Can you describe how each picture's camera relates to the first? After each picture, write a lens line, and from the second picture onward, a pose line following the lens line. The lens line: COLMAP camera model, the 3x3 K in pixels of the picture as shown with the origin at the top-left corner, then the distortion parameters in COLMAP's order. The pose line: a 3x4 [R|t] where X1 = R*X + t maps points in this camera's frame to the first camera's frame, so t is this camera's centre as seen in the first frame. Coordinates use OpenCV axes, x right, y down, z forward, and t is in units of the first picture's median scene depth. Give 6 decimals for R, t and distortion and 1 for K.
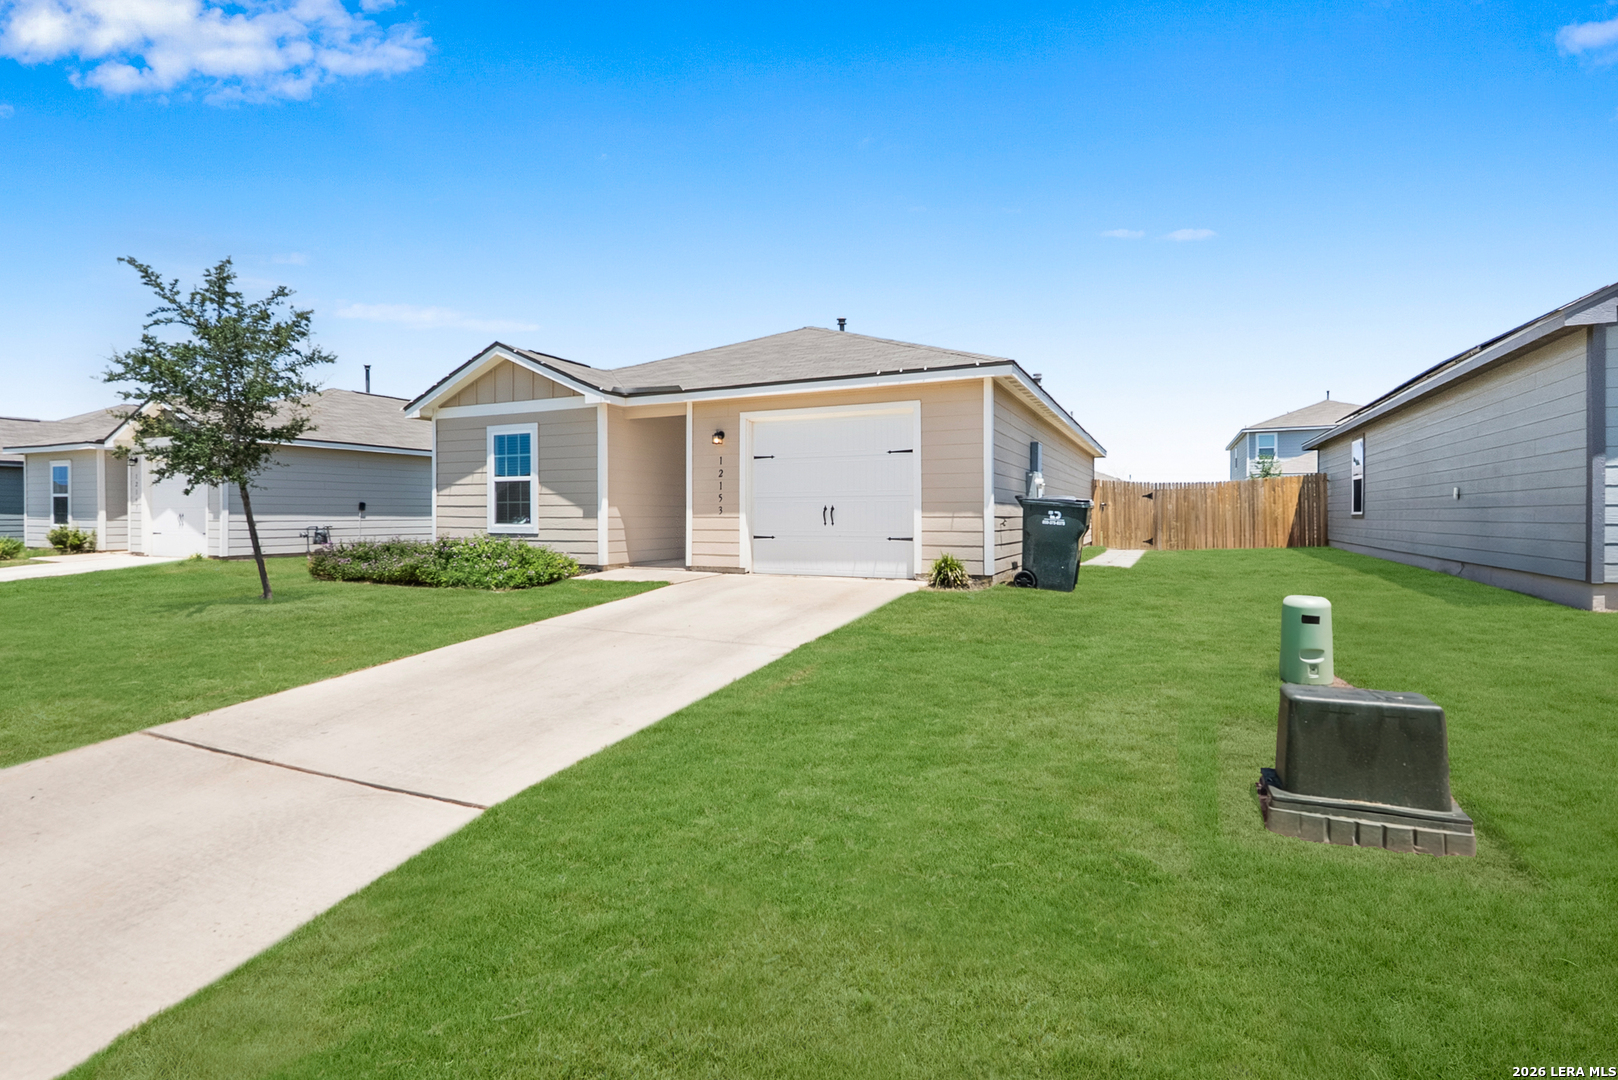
lens RADIAL K [[762.0, 0, 802.7], [0, 762.0, 530.5], [0, 0, 1]] dist [0.008721, -0.000382]
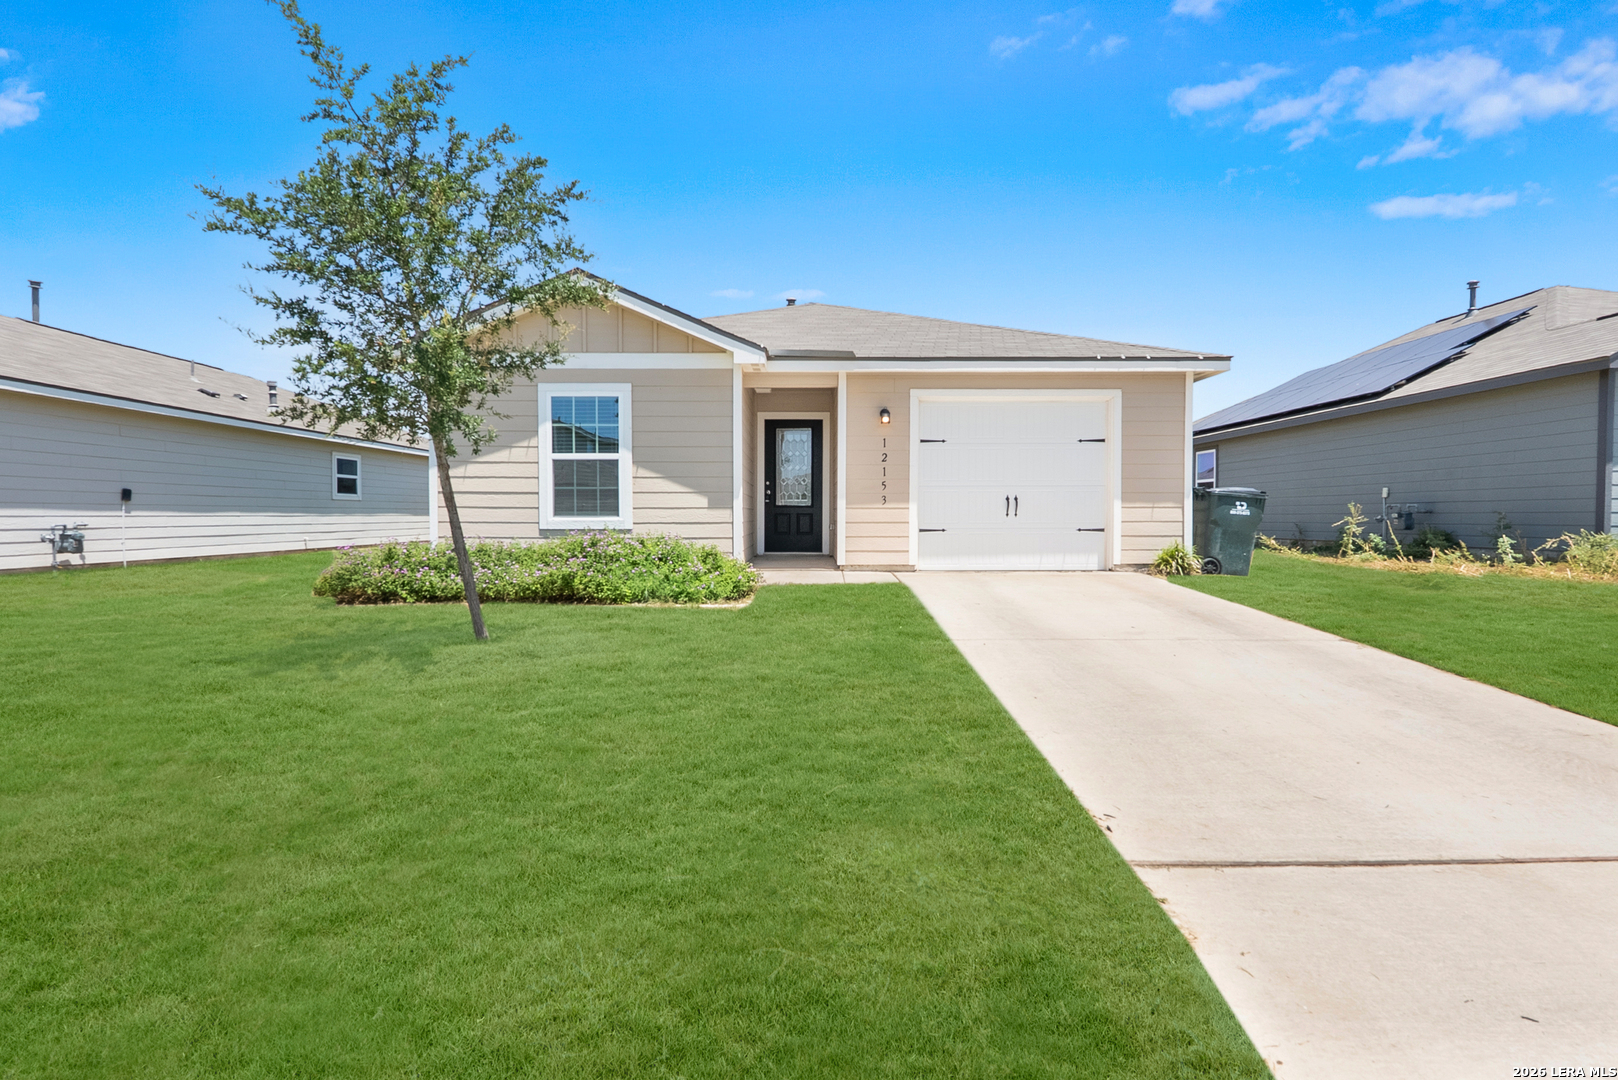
lens RADIAL K [[755.6, 0, 809.0], [0, 755.6, 540.0], [0, 0, 1]] dist [0.000679, 0.000354]
pose [[0.895739, -0.014195, 0.444353, -0.519916], [0.009404, 0.999871, 0.012984, 0.006639], [-0.444481, -0.007452, 0.895757, 0.241697]]
